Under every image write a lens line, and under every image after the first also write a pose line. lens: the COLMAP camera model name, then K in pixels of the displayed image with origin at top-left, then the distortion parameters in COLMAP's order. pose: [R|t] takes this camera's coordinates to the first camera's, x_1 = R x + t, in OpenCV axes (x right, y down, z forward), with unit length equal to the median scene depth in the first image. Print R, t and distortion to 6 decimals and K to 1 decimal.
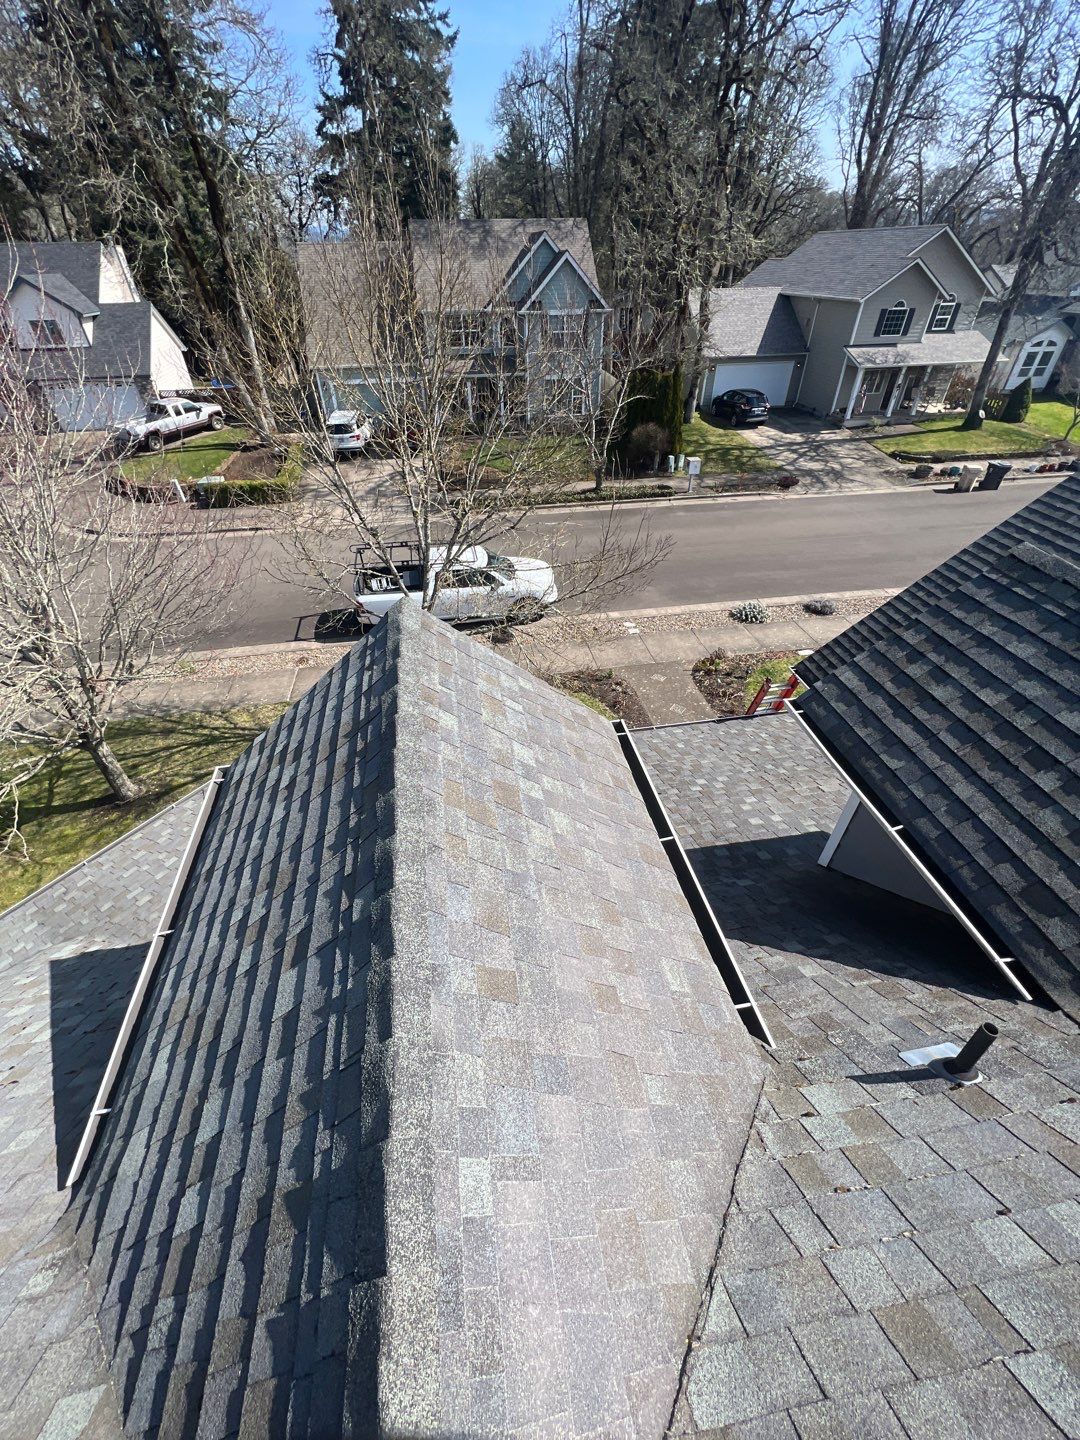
lens RADIAL K [[571.7, 0, 535.7], [0, 571.7, 716.9], [0, 0, 1]] dist [-0.000354, -0.000080]
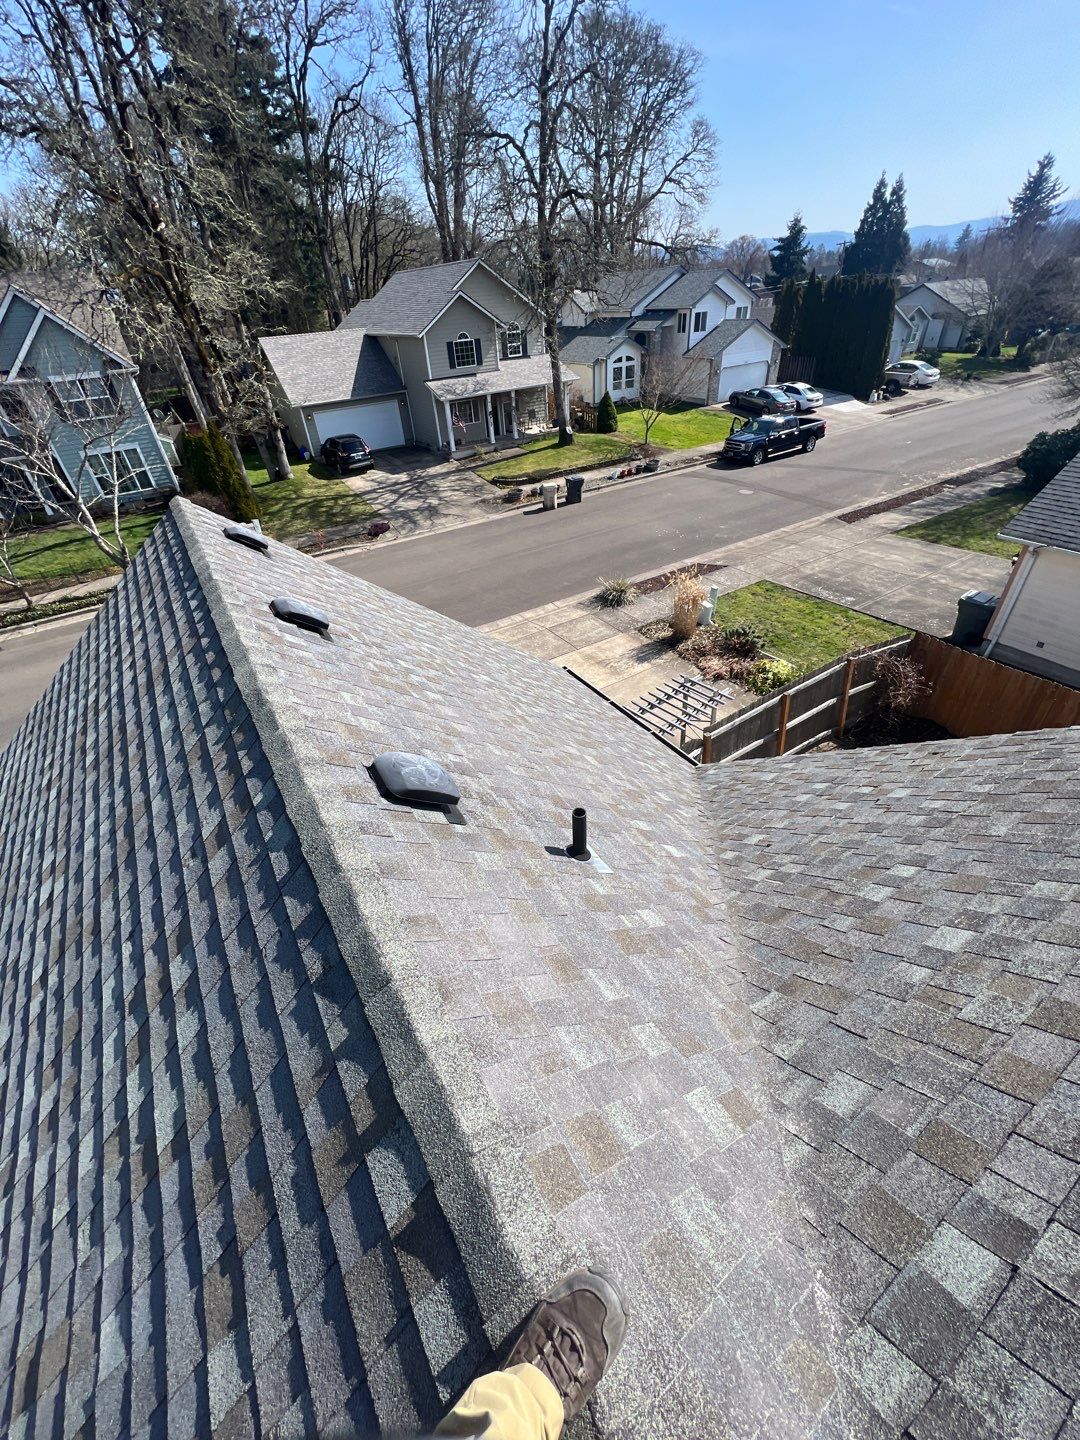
lens RADIAL K [[571.7, 0, 535.7], [0, 571.7, 716.9], [0, 0, 1]] dist [-0.000354, -0.000080]
pose [[0.922896, -0.264194, 0.280116, 0.345064], [0.278510, 0.960361, -0.011832, -0.038715], [-0.265886, 0.088934, 0.959893, 0.073920]]
